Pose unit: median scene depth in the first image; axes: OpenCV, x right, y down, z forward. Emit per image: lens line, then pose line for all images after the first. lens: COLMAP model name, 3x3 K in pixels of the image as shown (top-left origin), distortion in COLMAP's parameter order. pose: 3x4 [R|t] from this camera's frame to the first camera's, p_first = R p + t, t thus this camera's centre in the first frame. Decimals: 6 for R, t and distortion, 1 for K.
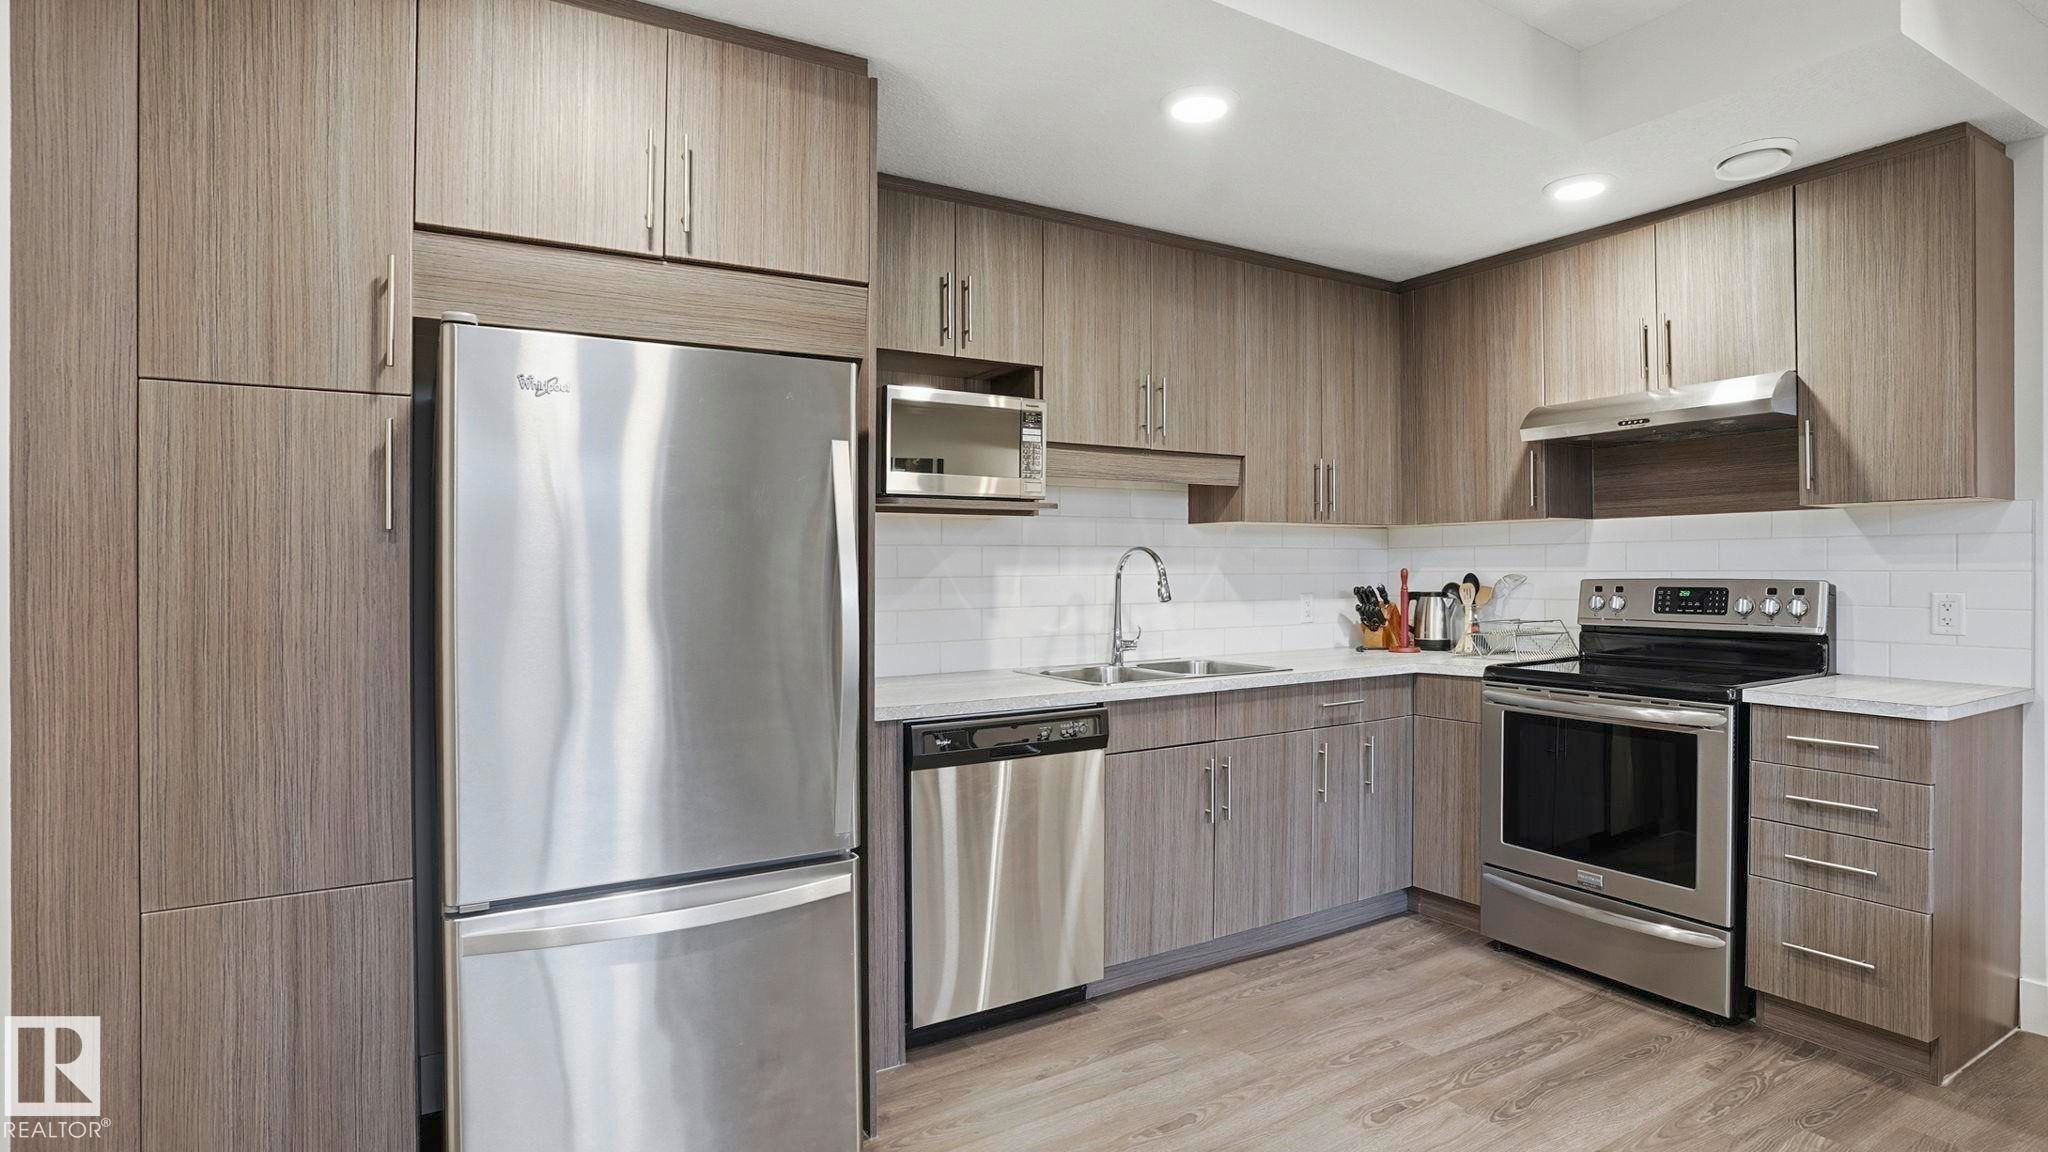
lens RADIAL K [[995.5, 0, 1024.0], [0, 995.5, 576.0], [0, 0, 1]] dist [-0.000989, 0.000193]
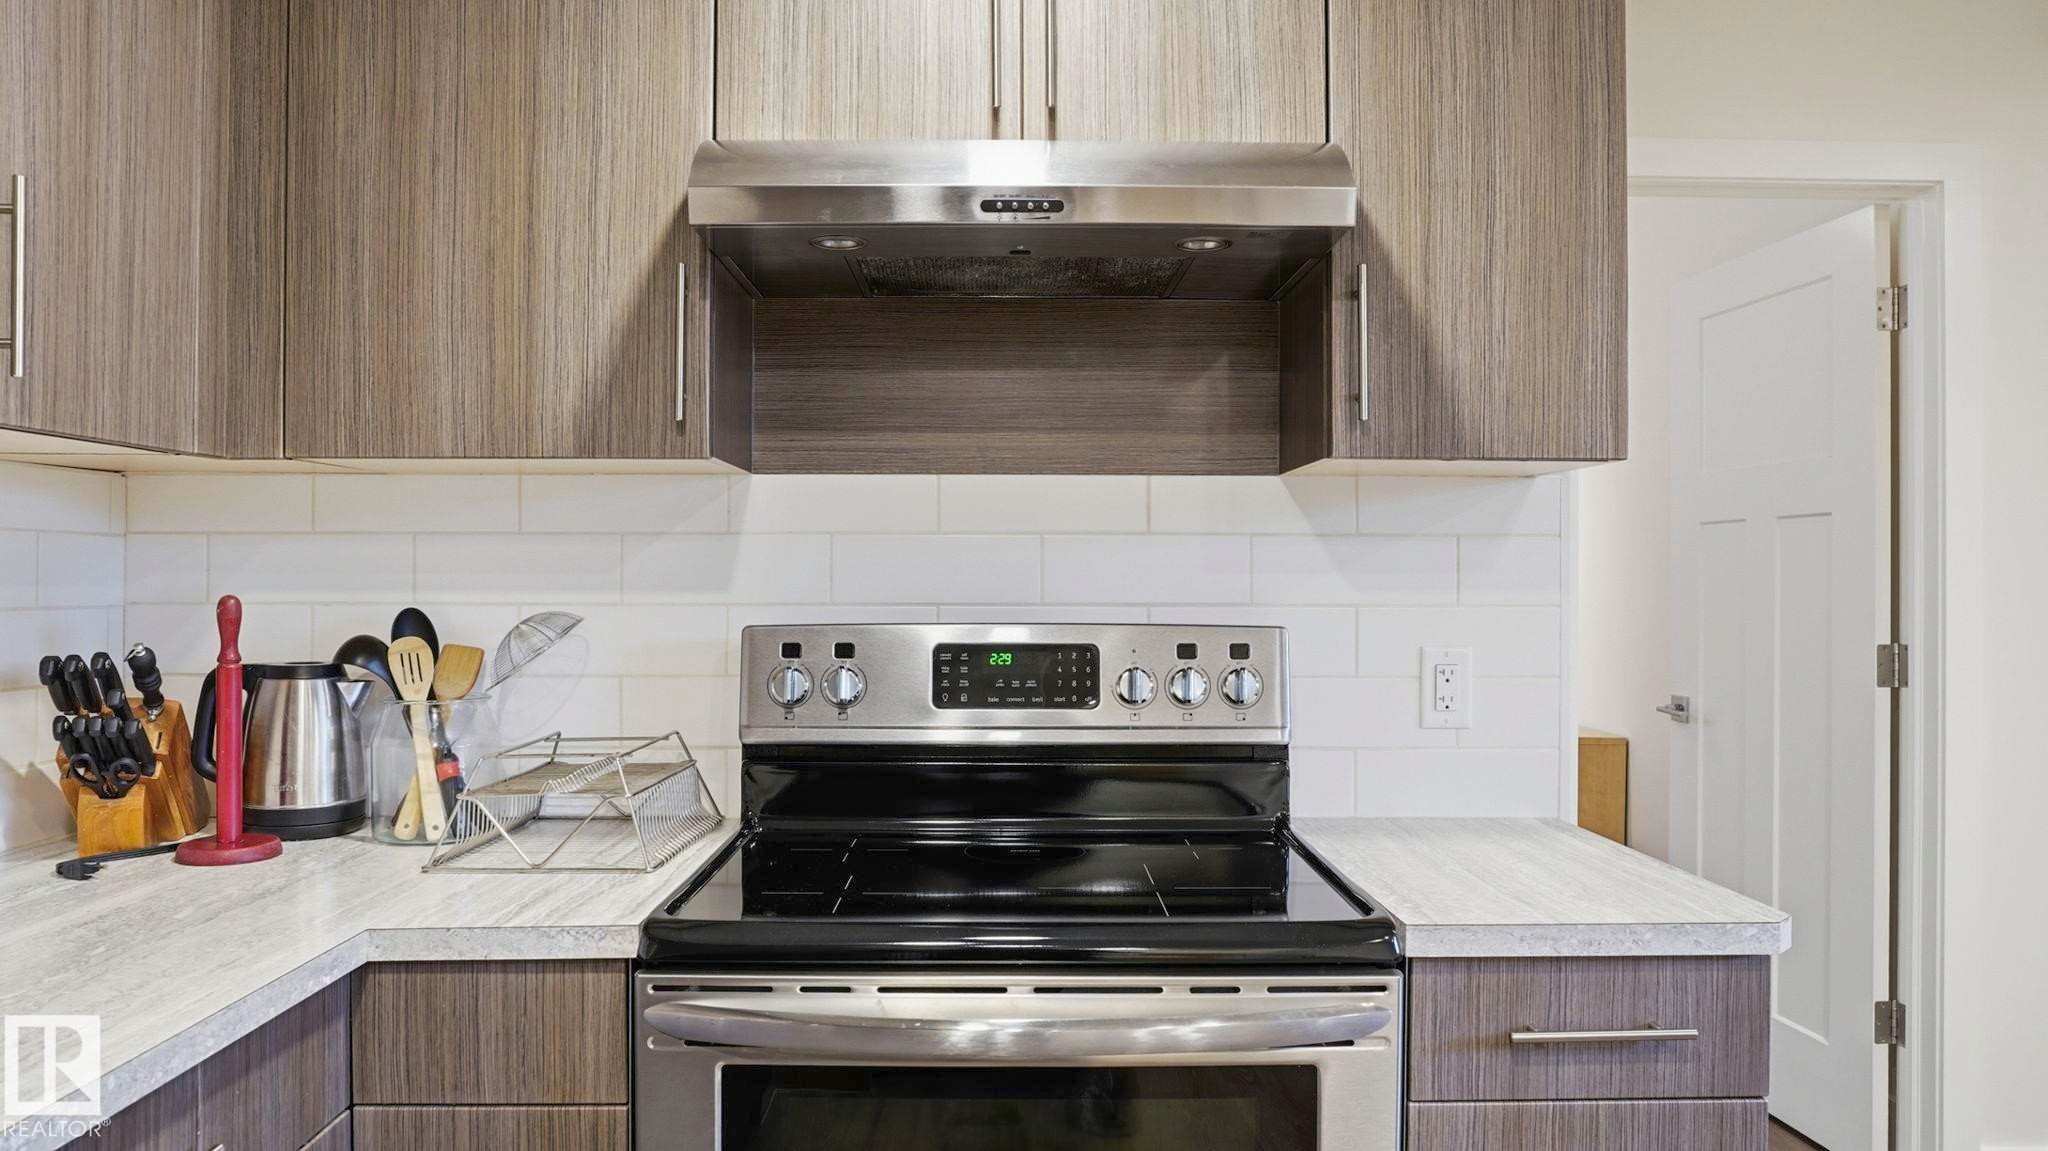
lens RADIAL K [[1410.2, 0, 1024.0], [0, 1410.2, 575.5], [0, 0, 1]] dist [-0.043953, 0.004323]
pose [[0.490851, 0.011417, 0.871169, 0.134898], [0.001913, 0.999898, -0.014181, -0.008229], [-0.871241, 0.008627, 0.490779, 0.633614]]
